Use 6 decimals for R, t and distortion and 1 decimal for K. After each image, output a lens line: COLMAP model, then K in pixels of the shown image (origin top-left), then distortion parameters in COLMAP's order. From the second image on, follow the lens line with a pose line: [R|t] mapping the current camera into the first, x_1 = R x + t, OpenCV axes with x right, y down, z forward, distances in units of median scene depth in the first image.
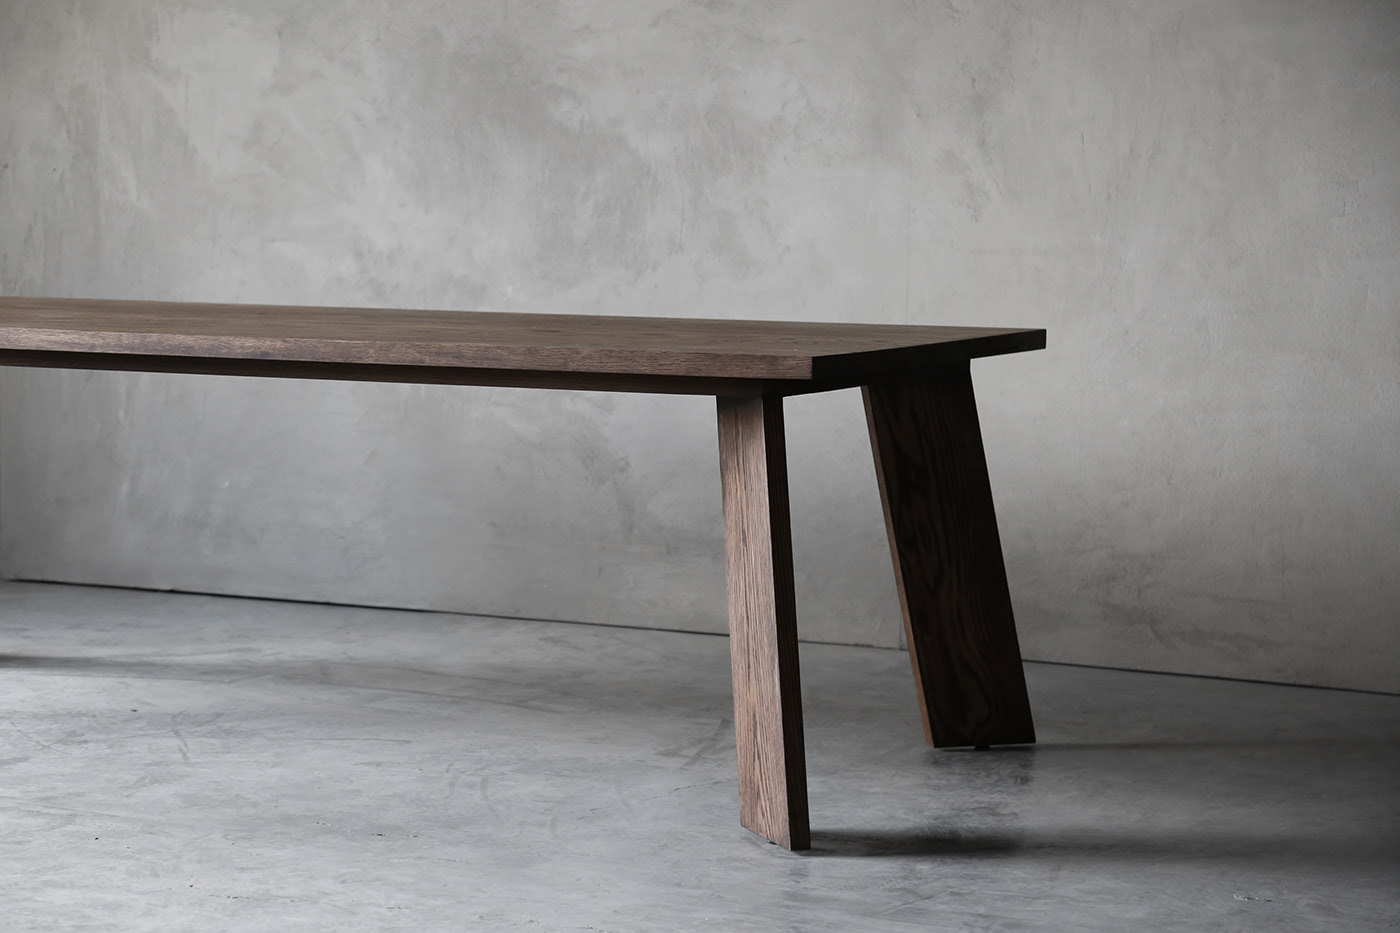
lens RADIAL K [[3280.5, 0, 697.1], [0, 3280.5, 464.3], [0, 0, 1]] dist [0.288265, 0.000000]
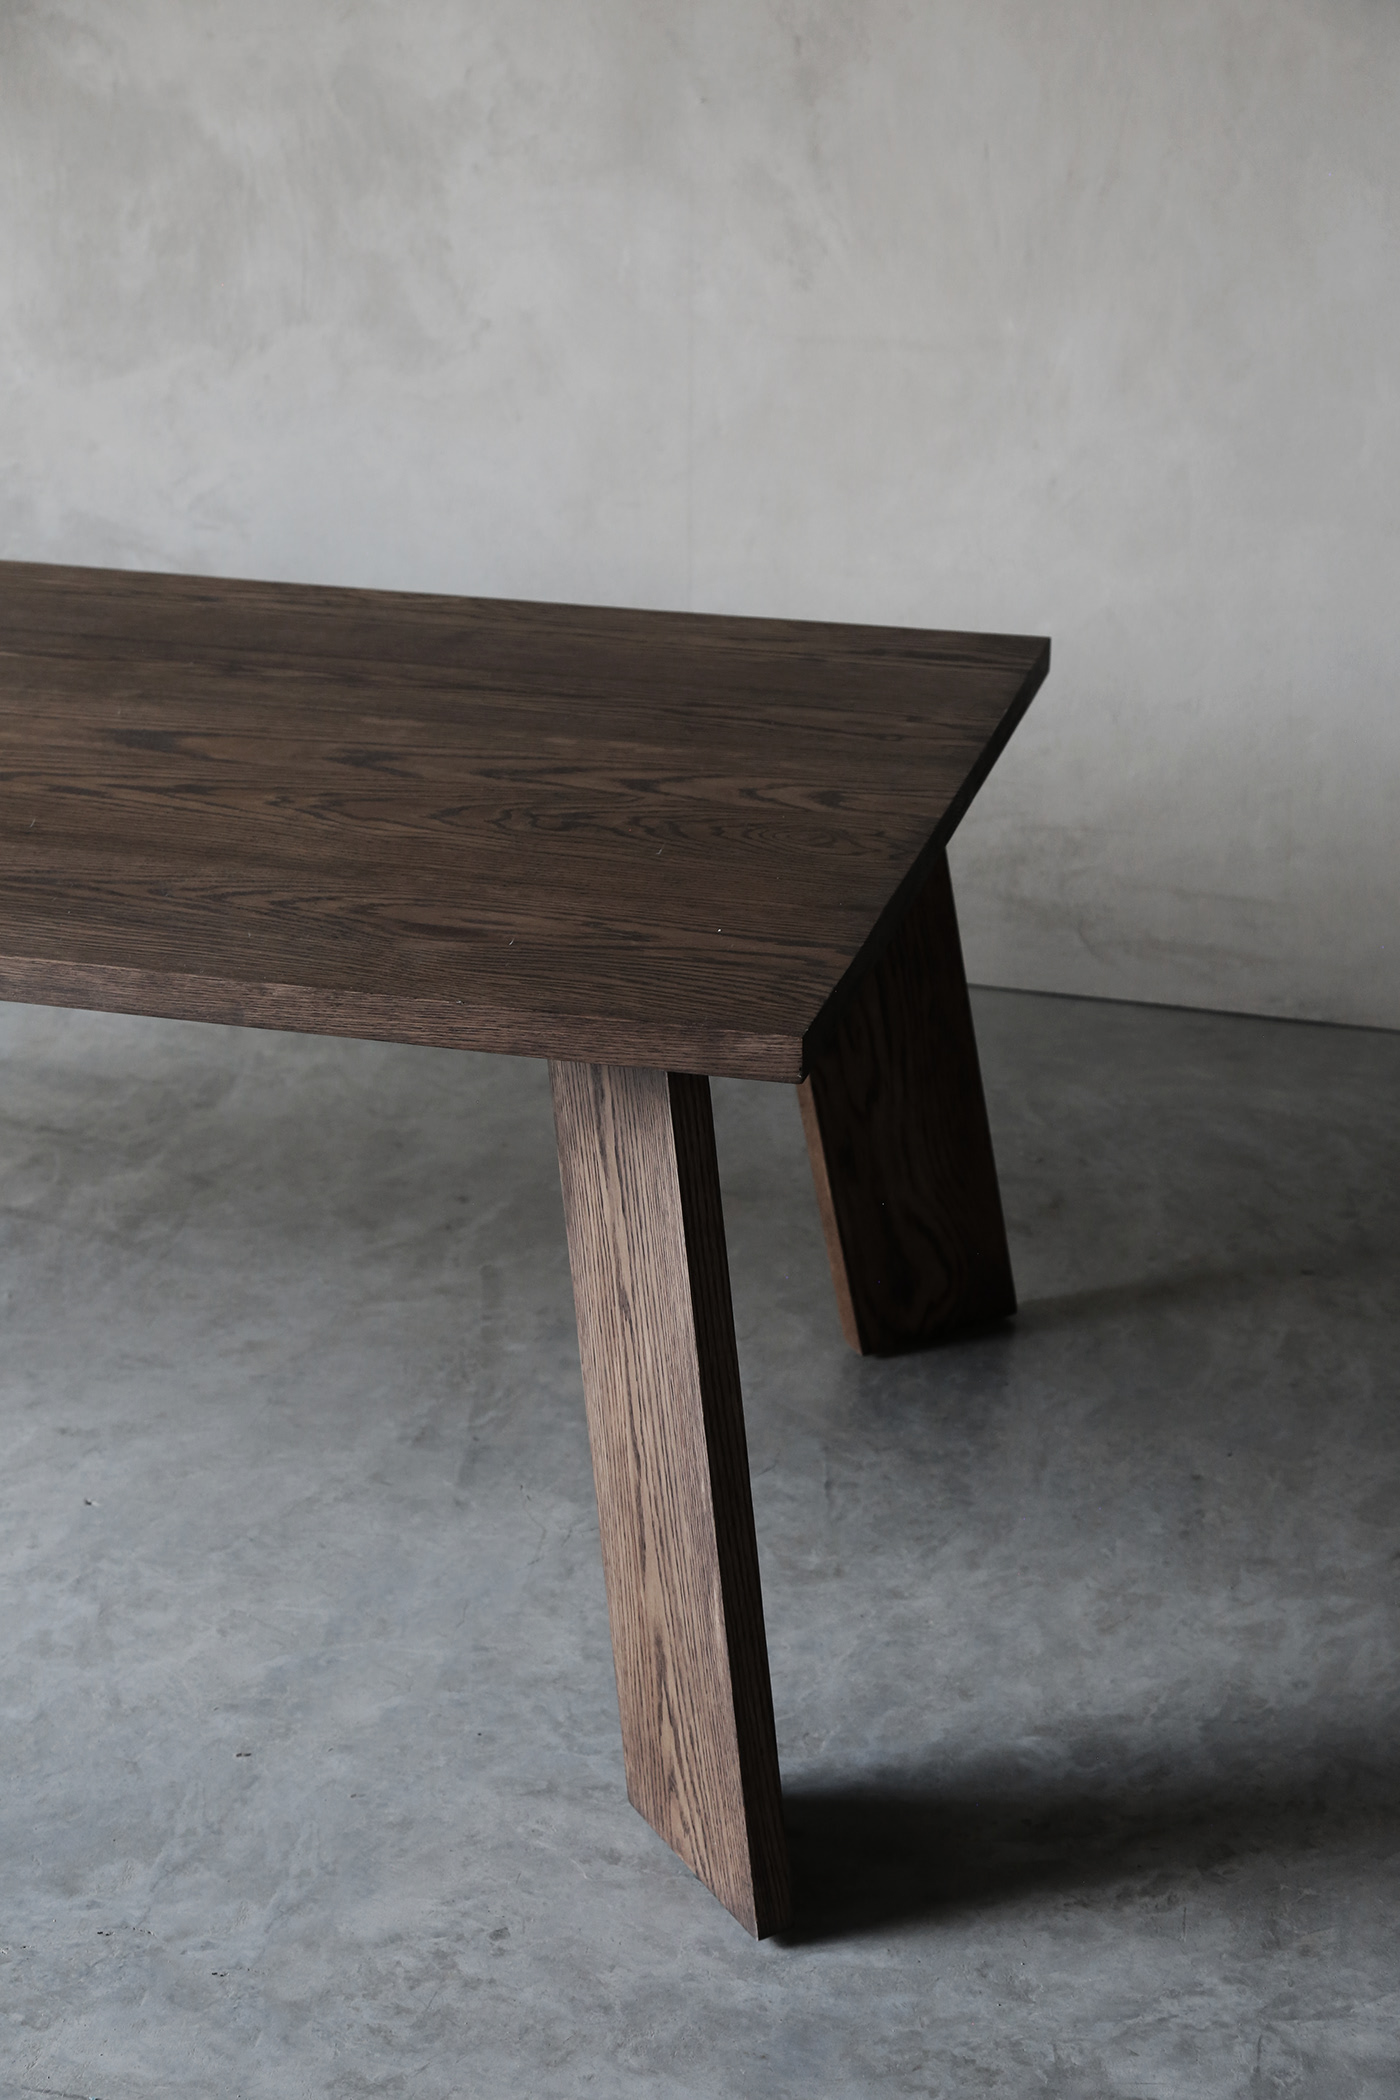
lens RADIAL K [[3118.7, 0, 765.9], [0, 3118.7, 1146.9], [0, 0, 1]] dist [0.139583, 0.000000]
pose [[0.984139, -0.072800, 0.161774, -0.028887], [0.018826, 0.949627, 0.312816, -0.108903], [-0.176397, -0.304809, 0.935936, 0.420512]]
